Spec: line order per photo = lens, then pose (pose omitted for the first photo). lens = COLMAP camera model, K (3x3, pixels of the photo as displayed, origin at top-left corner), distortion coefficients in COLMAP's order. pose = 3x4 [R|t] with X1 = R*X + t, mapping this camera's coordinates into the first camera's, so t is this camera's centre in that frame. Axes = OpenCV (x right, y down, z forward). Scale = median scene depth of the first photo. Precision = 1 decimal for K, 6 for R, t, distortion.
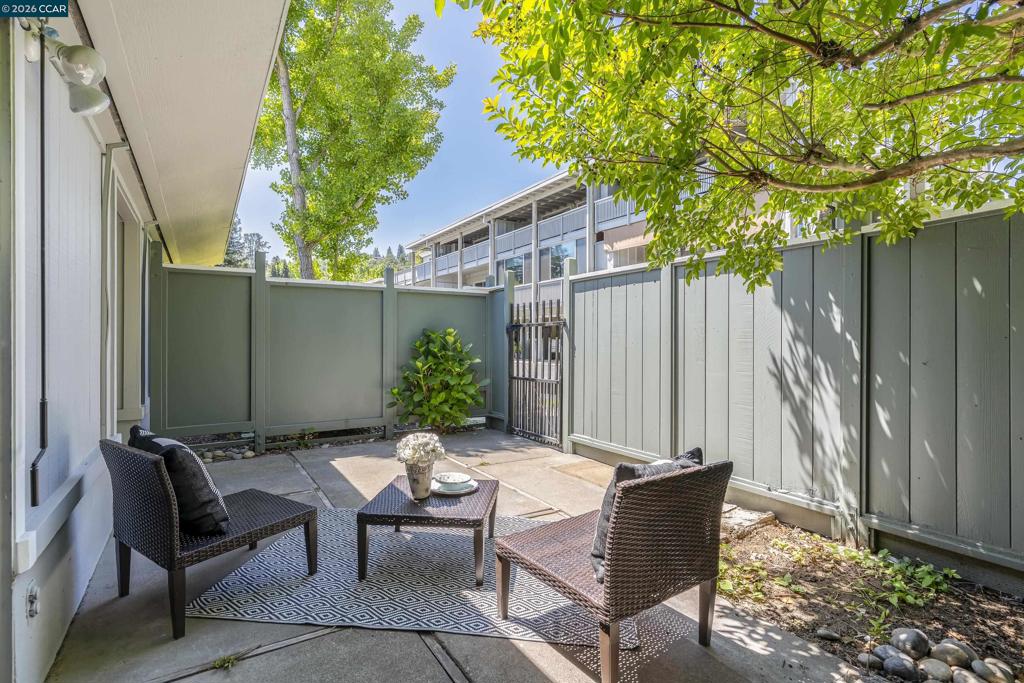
lens RADIAL K [[484.0, 0, 512.0], [0, 484.0, 341.5], [0, 0, 1]] dist [0.001542, 0.000006]
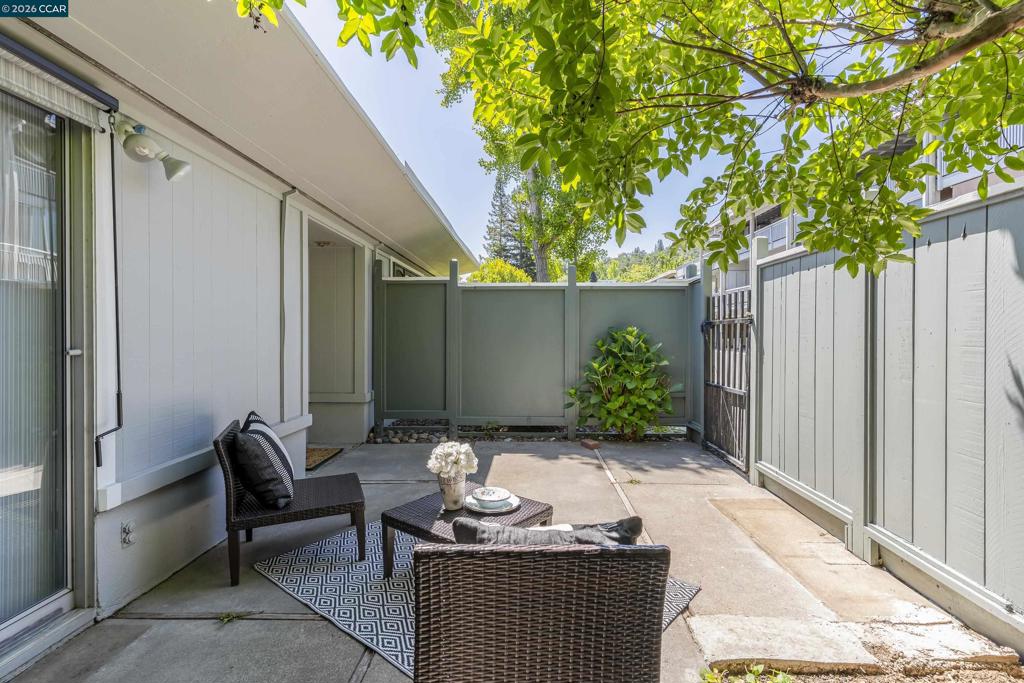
lens RADIAL K [[491.2, 0, 525.8], [0, 491.2, 336.9], [0, 0, 1]] dist [0.003180, 0.000475]
pose [[0.842702, 0.003683, -0.538368, 0.234219], [-0.001357, 0.999988, 0.004716, -0.013786], [0.538378, -0.003244, 0.842697, 0.126215]]
